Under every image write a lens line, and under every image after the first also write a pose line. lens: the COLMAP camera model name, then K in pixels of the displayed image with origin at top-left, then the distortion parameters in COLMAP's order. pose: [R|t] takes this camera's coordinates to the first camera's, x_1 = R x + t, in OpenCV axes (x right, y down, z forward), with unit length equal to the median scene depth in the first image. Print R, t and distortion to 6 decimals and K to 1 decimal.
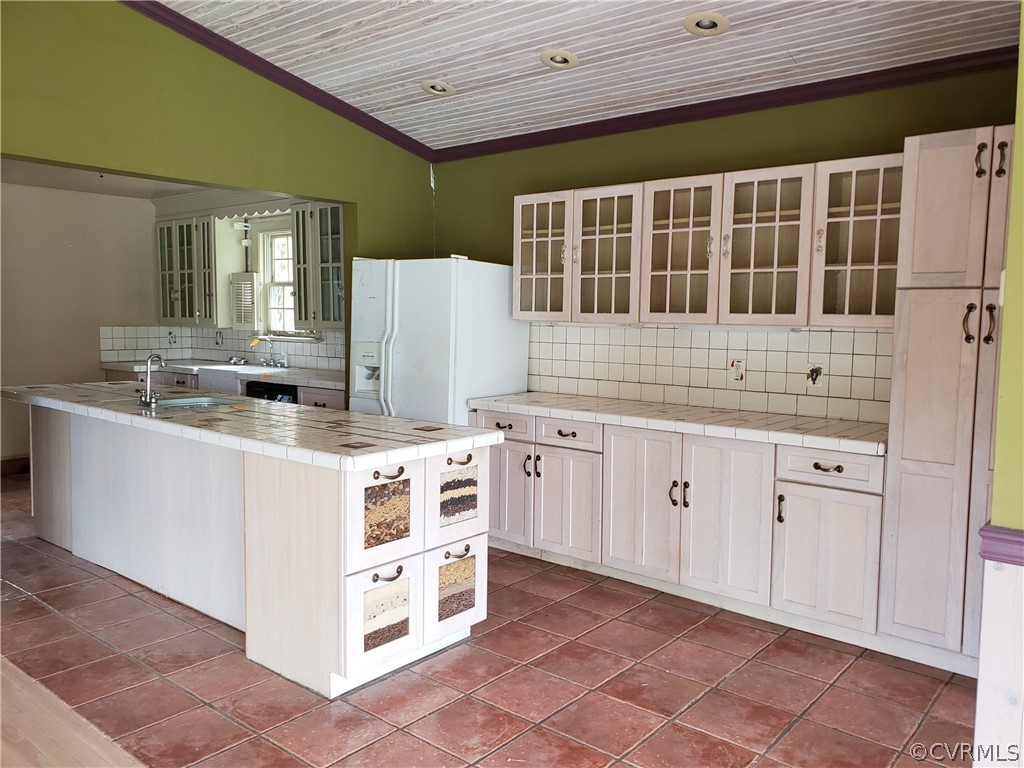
lens RADIAL K [[800.6, 0, 517.2], [0, 800.6, 380.2], [0, 0, 1]] dist [0.070434, -0.057775]
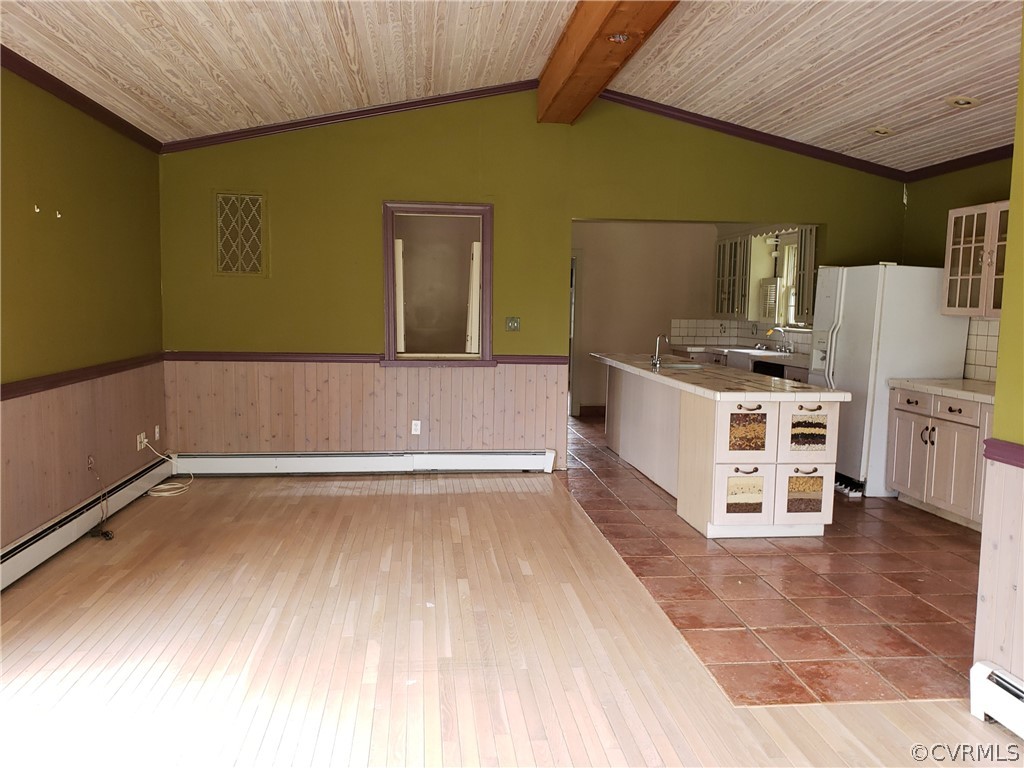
lens RADIAL K [[800.6, 0, 510.6], [0, 800.6, 385.2], [0, 0, 1]] dist [0.070434, -0.057775]
pose [[0.729055, 0.073422, -0.680506, 0.390065], [-0.069240, 0.997041, 0.033395, 0.034591], [0.680944, 0.022771, 0.731981, -0.334722]]
